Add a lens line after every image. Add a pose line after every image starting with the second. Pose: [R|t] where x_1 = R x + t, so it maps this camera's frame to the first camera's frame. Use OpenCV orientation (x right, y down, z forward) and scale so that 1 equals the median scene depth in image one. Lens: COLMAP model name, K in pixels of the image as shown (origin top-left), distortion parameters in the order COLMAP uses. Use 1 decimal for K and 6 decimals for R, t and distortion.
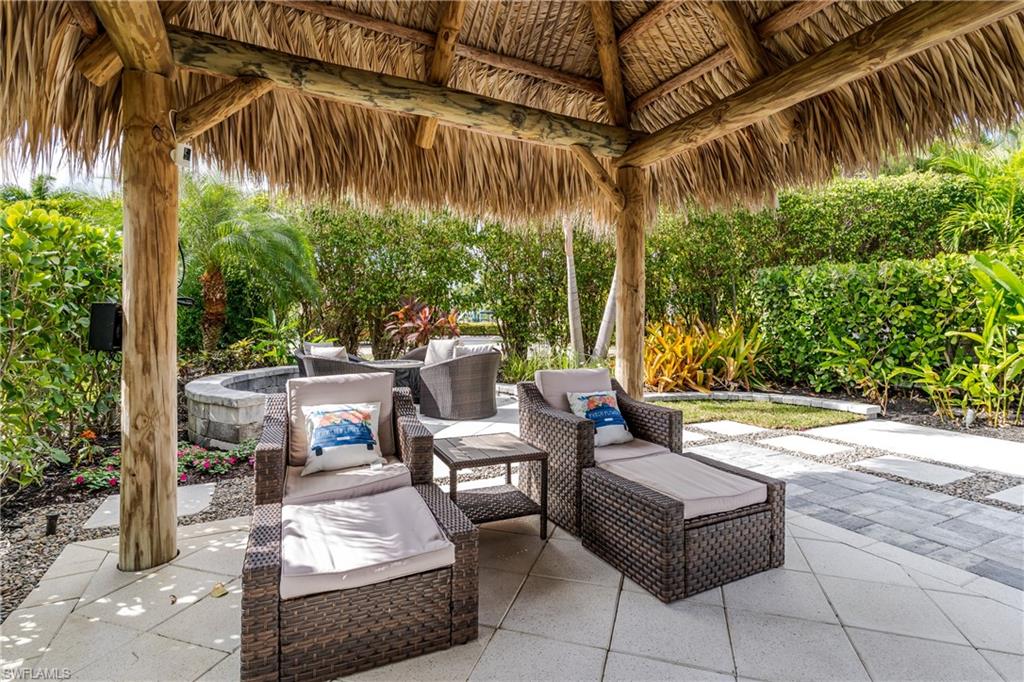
lens RADIAL K [[494.2, 0, 512.8], [0, 494.2, 327.4], [0, 0, 1]] dist [-0.004315, -0.000867]
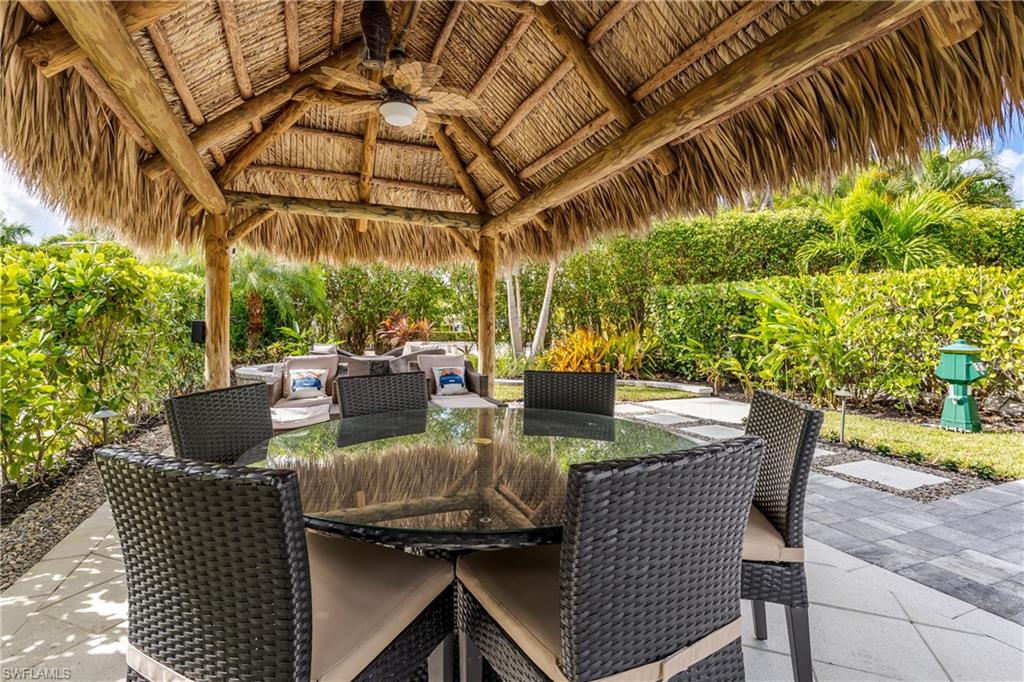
lens RADIAL K [[475.7, 0, 509.1], [0, 475.7, 335.7], [0, 0, 1]] dist [-0.005260, 0.000762]
pose [[0.997732, -0.003371, -0.067222, 0.460682], [0.003619, 0.999987, 0.003577, 0.010026], [0.067209, -0.003812, 0.997732, -0.673335]]
